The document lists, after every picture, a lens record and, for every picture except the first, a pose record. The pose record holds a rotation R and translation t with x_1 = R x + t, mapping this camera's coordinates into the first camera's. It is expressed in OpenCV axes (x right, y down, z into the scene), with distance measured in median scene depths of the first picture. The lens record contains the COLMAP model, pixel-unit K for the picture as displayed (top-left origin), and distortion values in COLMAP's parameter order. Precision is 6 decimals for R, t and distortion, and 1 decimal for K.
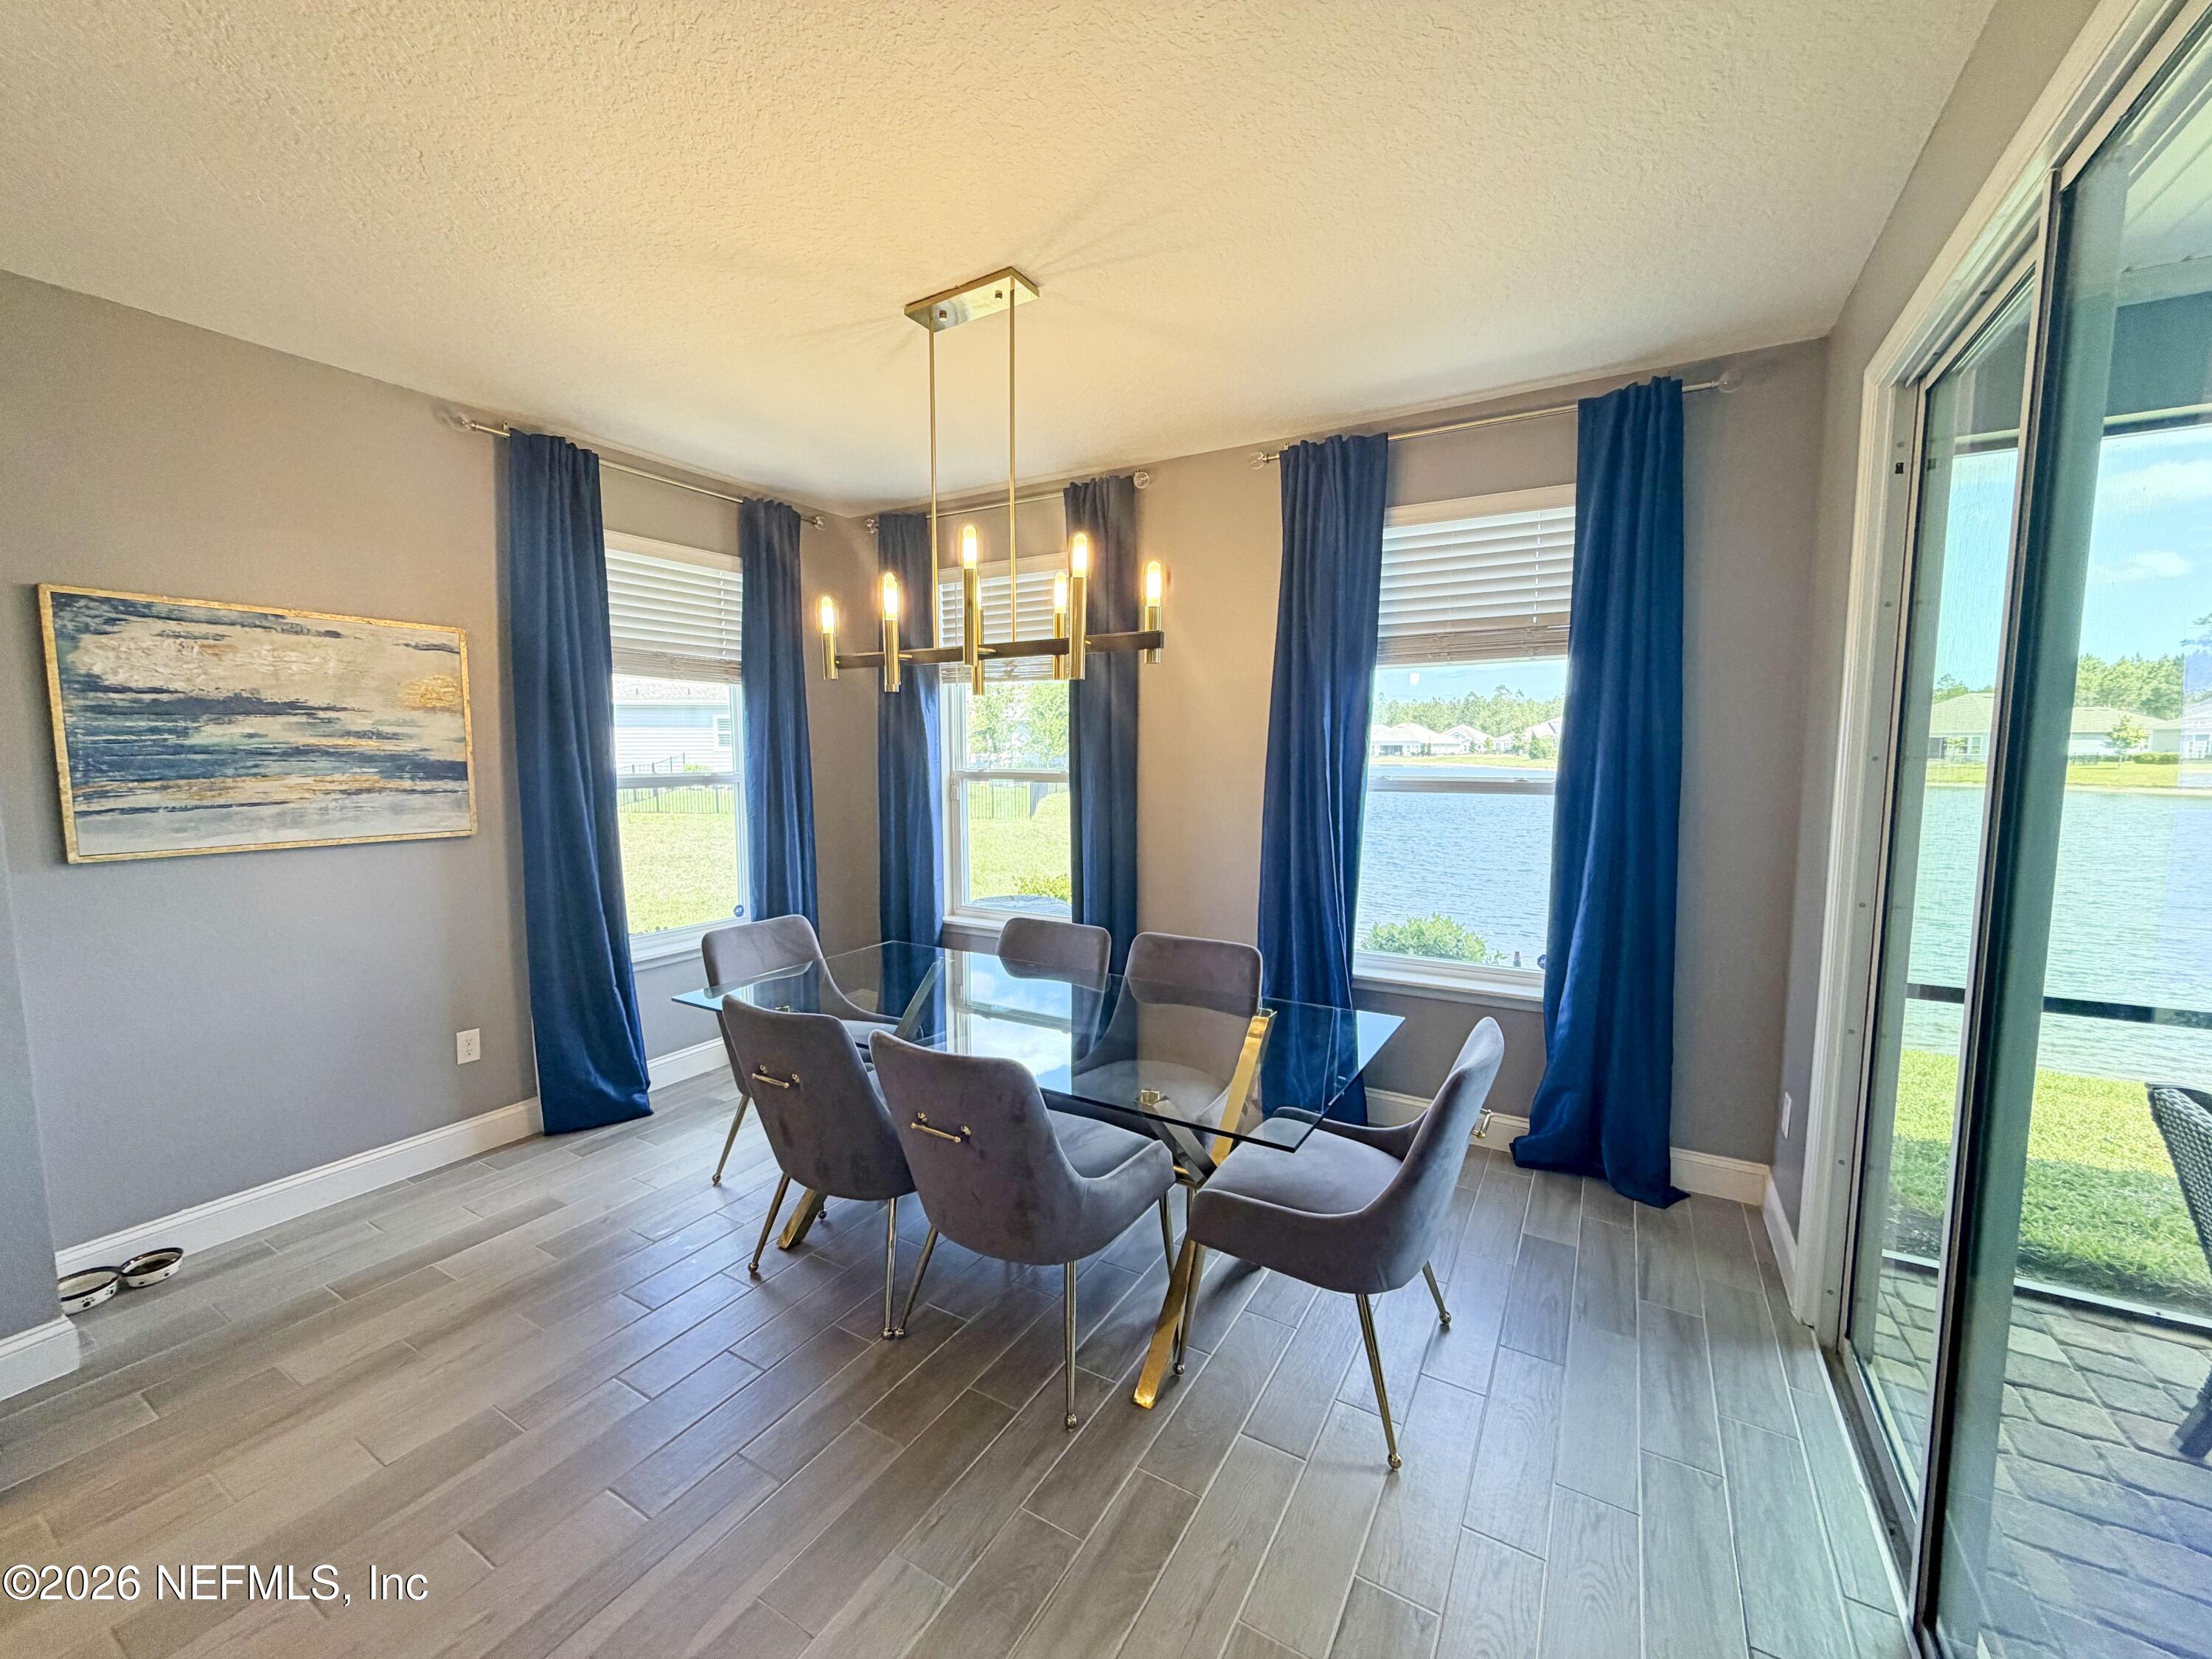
lens RADIAL K [[877.0, 0, 1106.0], [0, 877.0, 829.5], [0, 0, 1]] dist [0.002127, 0.000081]
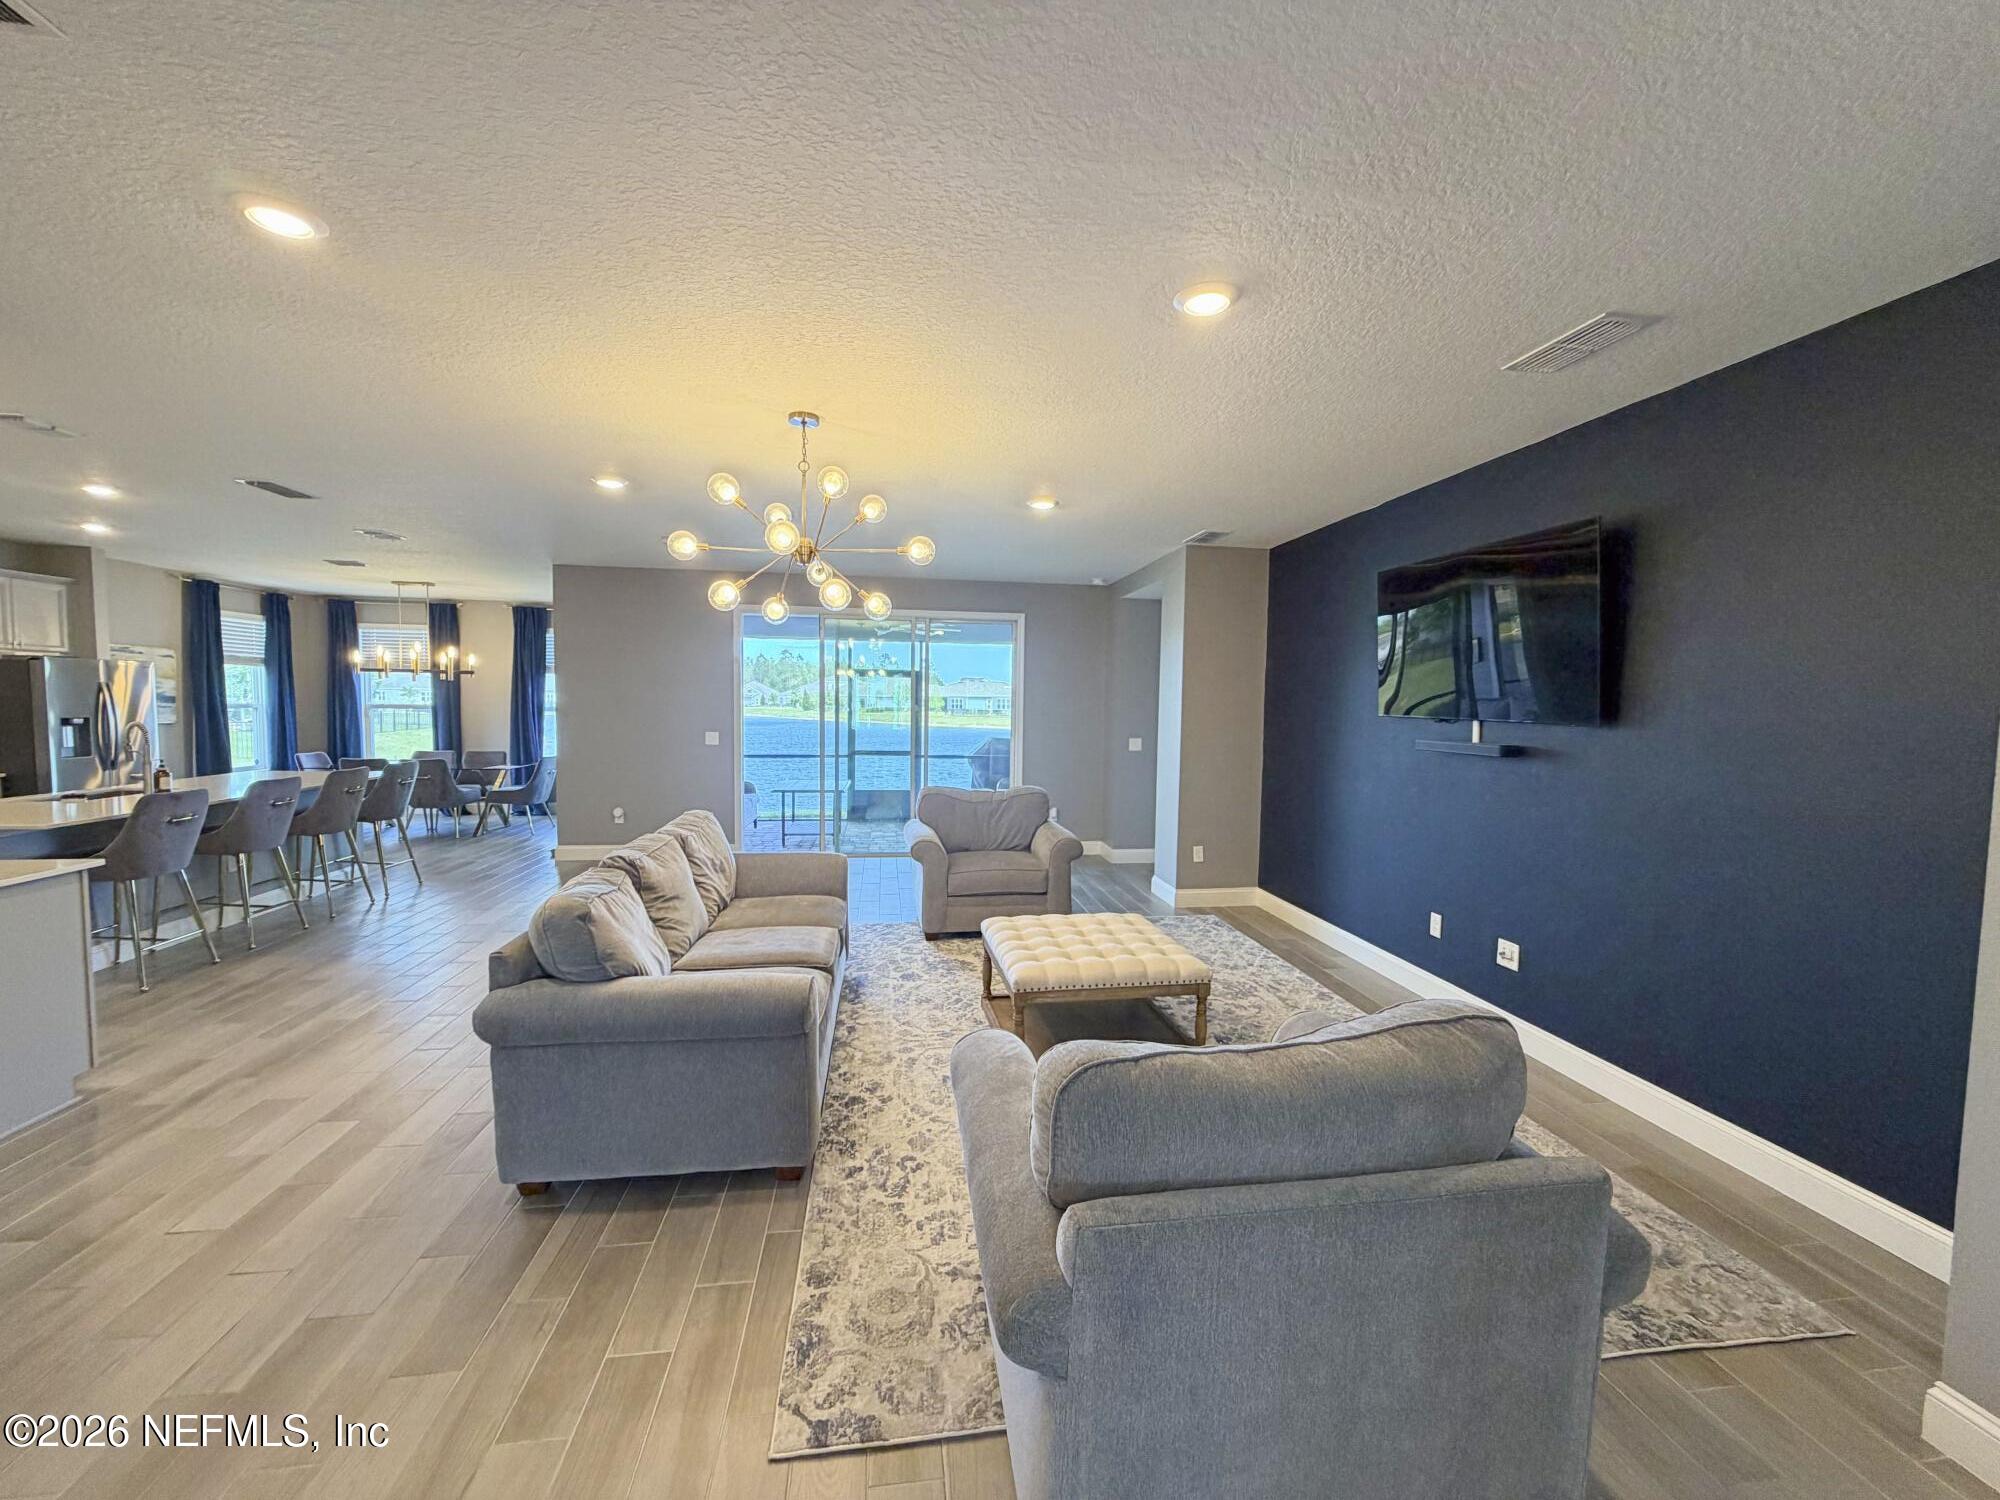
lens RADIAL K [[793.0, 0, 1000.0], [0, 793.0, 750.0], [0, 0, 1]] dist [0.002127, 0.000081]
pose [[0.781502, -0.025785, 0.623370, -0.201879], [0.044905, 0.998879, -0.014979, 0.194523], [-0.622285, 0.039699, 0.781783, -2.040413]]
